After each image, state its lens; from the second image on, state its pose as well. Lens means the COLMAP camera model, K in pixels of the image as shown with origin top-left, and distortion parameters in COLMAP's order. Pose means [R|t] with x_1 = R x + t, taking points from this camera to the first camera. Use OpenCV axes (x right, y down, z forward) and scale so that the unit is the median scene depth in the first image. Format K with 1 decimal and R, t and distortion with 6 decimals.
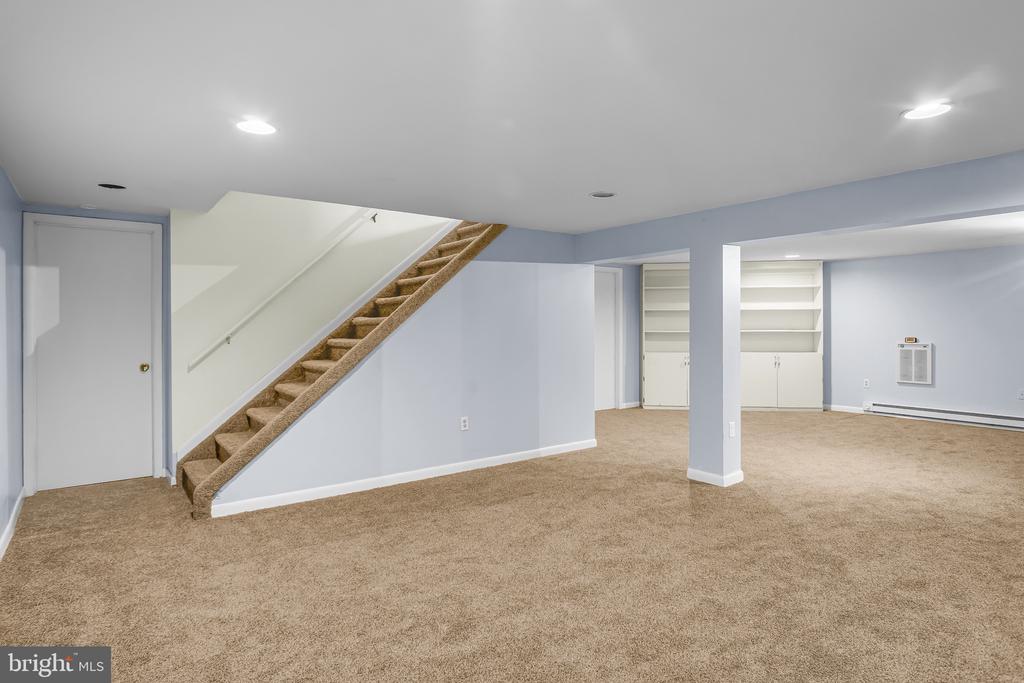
lens RADIAL K [[553.4, 0, 509.2], [0, 553.4, 308.0], [0, 0, 1]] dist [-0.006102, -0.000576]
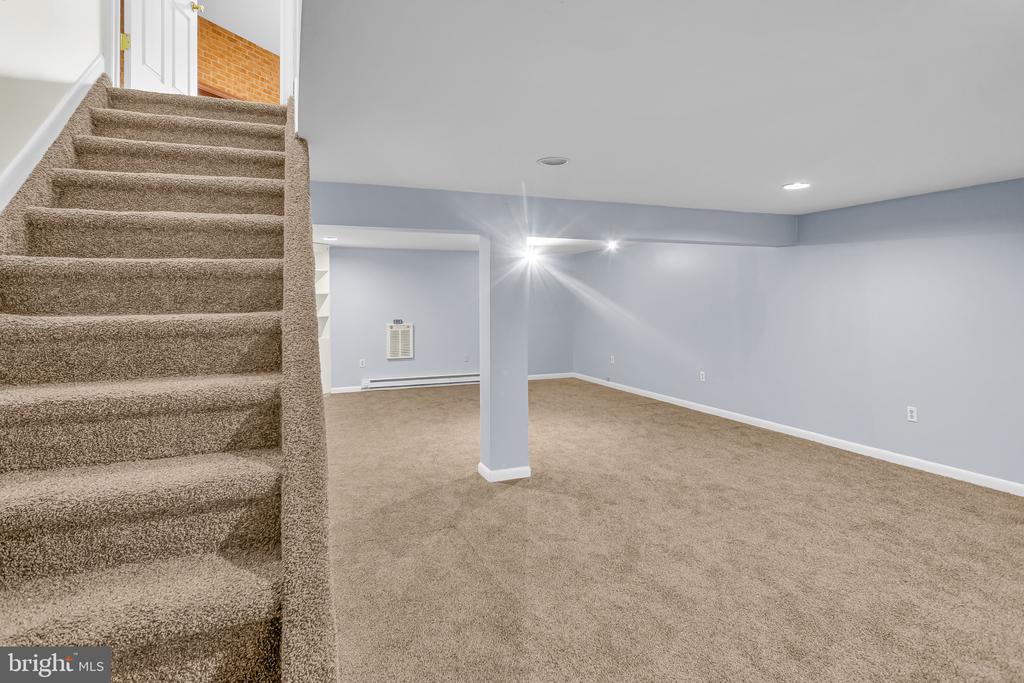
lens RADIAL K [[553.4, 0, 509.2], [0, 553.4, 308.0], [0, 0, 1]] dist [-0.006102, -0.000576]
pose [[0.242490, -0.002124, 0.970152, -0.356479], [-0.031125, 0.999466, 0.009968, 0.010503], [-0.969654, -0.032613, 0.242294, 0.501584]]
